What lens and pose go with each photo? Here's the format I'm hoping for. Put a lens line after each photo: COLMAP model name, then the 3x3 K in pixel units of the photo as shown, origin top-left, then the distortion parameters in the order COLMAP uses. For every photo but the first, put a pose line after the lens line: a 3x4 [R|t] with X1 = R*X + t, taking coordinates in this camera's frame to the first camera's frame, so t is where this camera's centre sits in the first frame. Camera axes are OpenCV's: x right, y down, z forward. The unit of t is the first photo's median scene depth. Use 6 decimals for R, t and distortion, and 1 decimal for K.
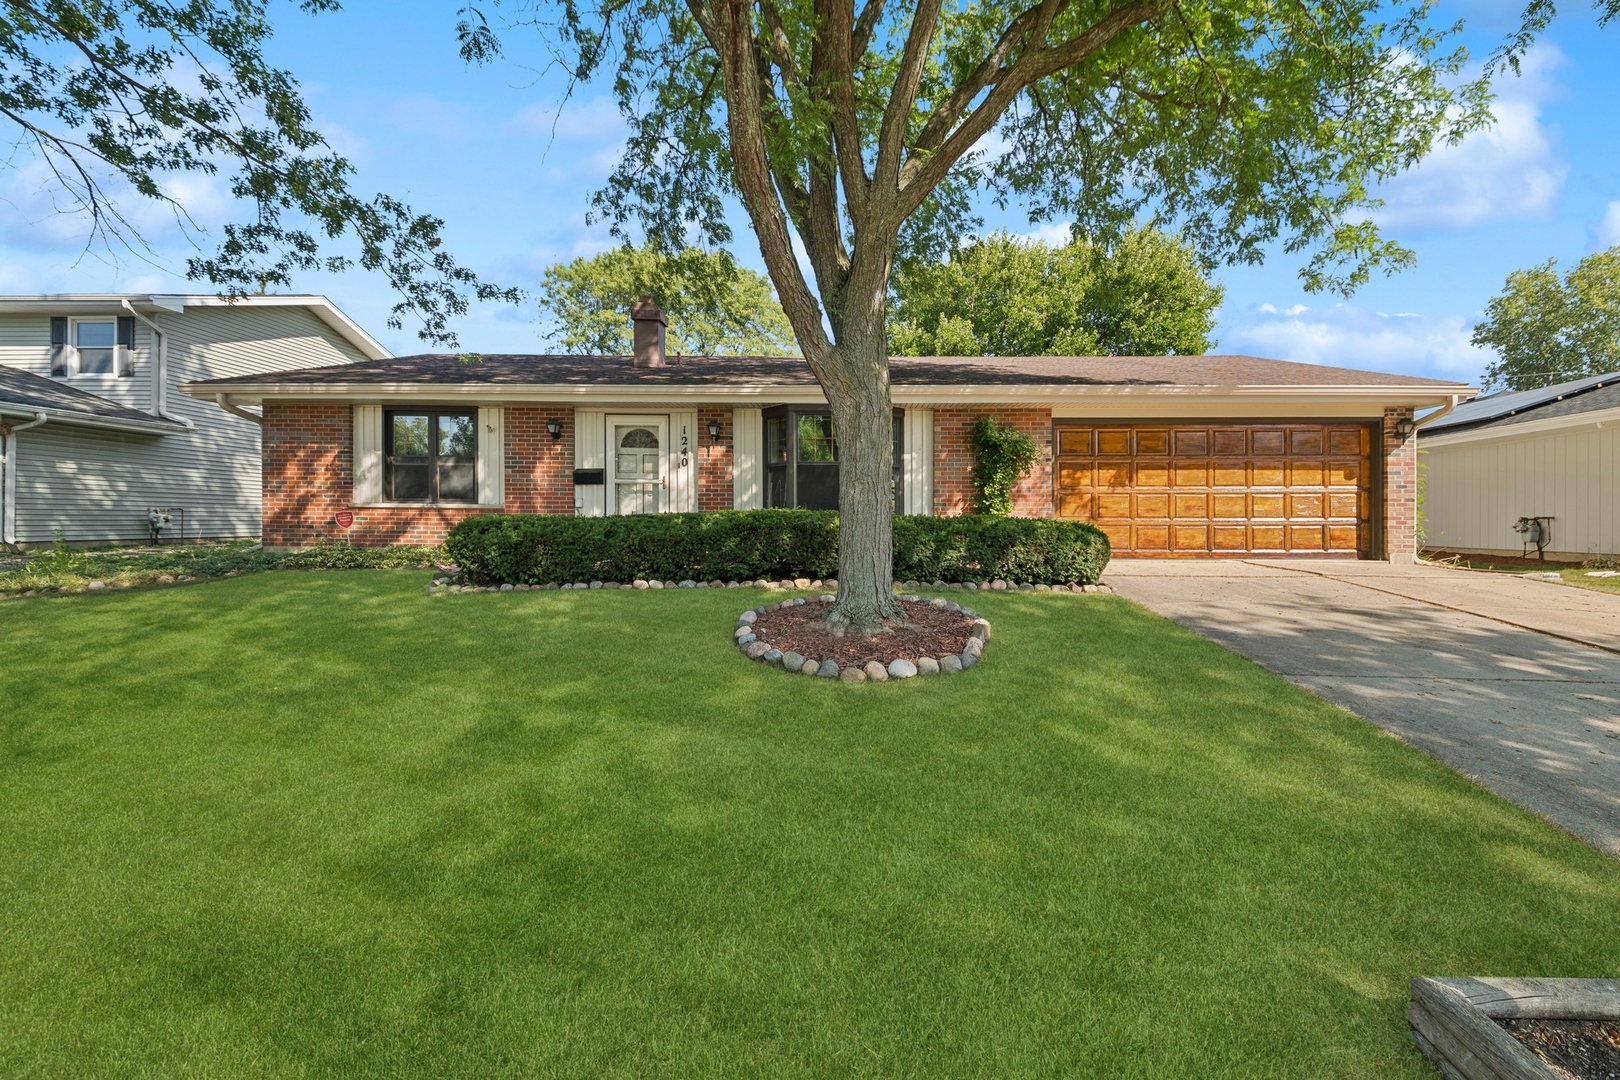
lens RADIAL K [[686.2, 0, 810.0], [0, 686.2, 540.0], [0, 0, 1]] dist [-0.001821, -0.000246]
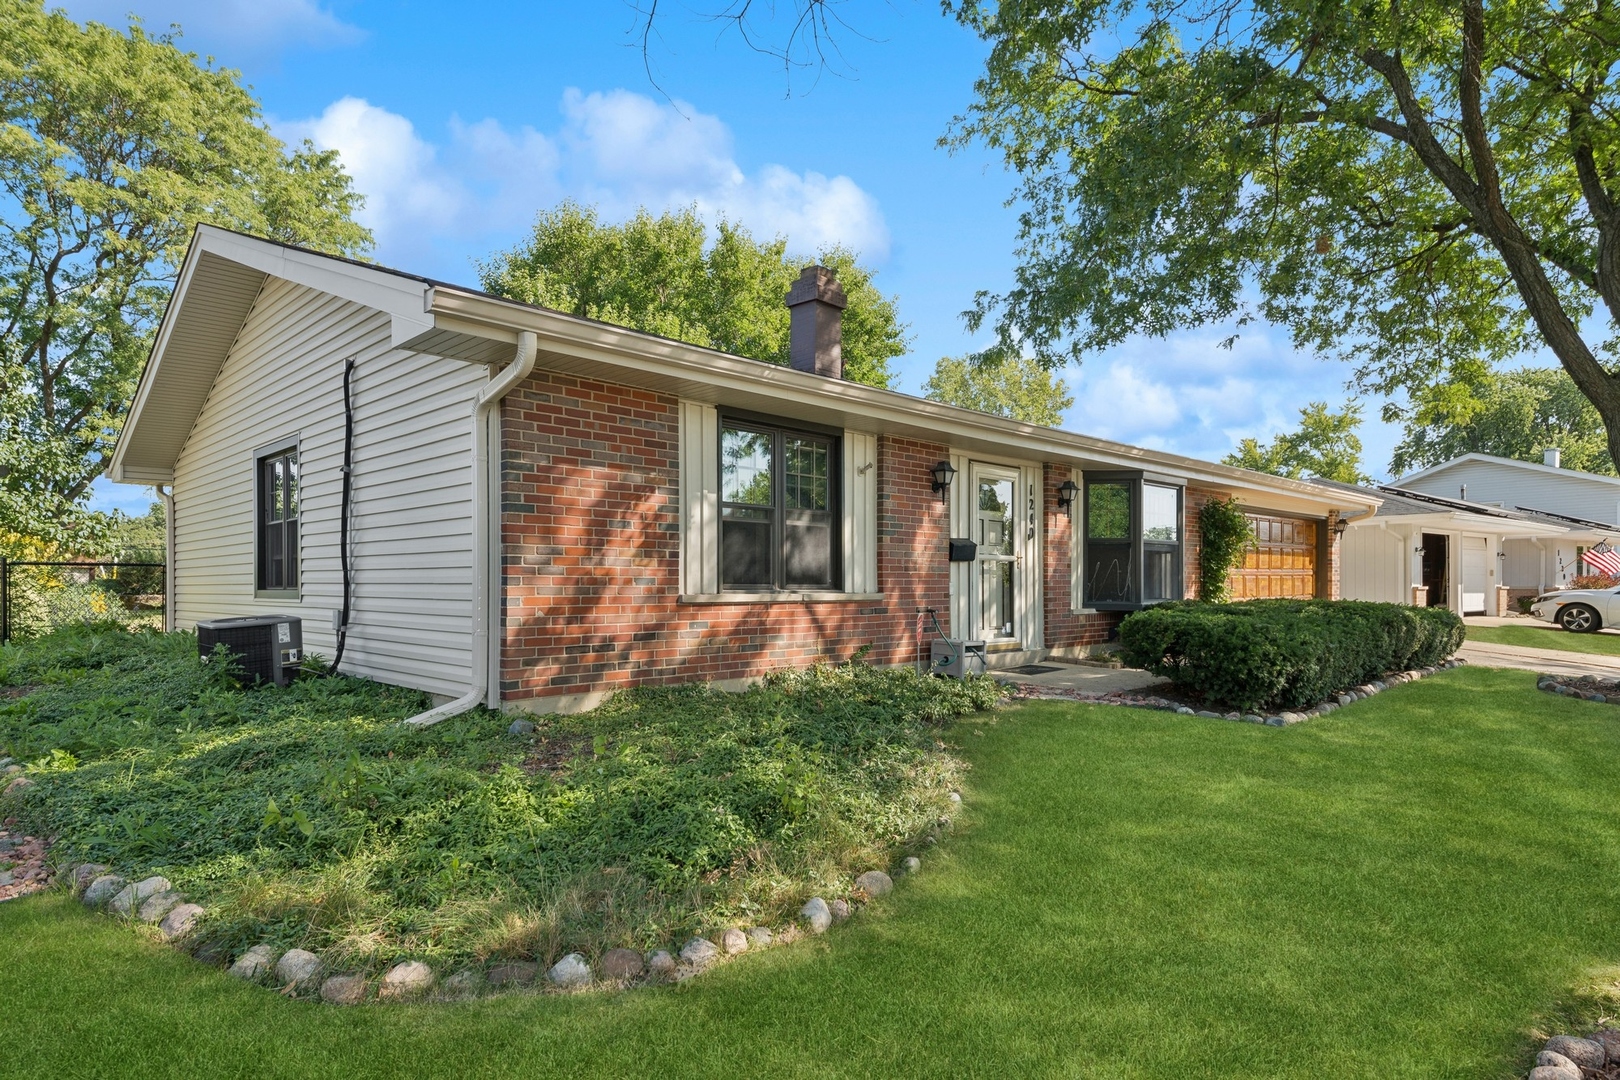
lens RADIAL K [[904.4, 0, 810.0], [0, 904.4, 540.0], [0, 0, 1]] dist [0.000757, 0.000000]
pose [[0.699170, 0.025756, 0.714491, -1.068029], [0.003384, 0.999221, -0.039331, -0.067971], [-0.714947, 0.029916, 0.698538, 0.480188]]
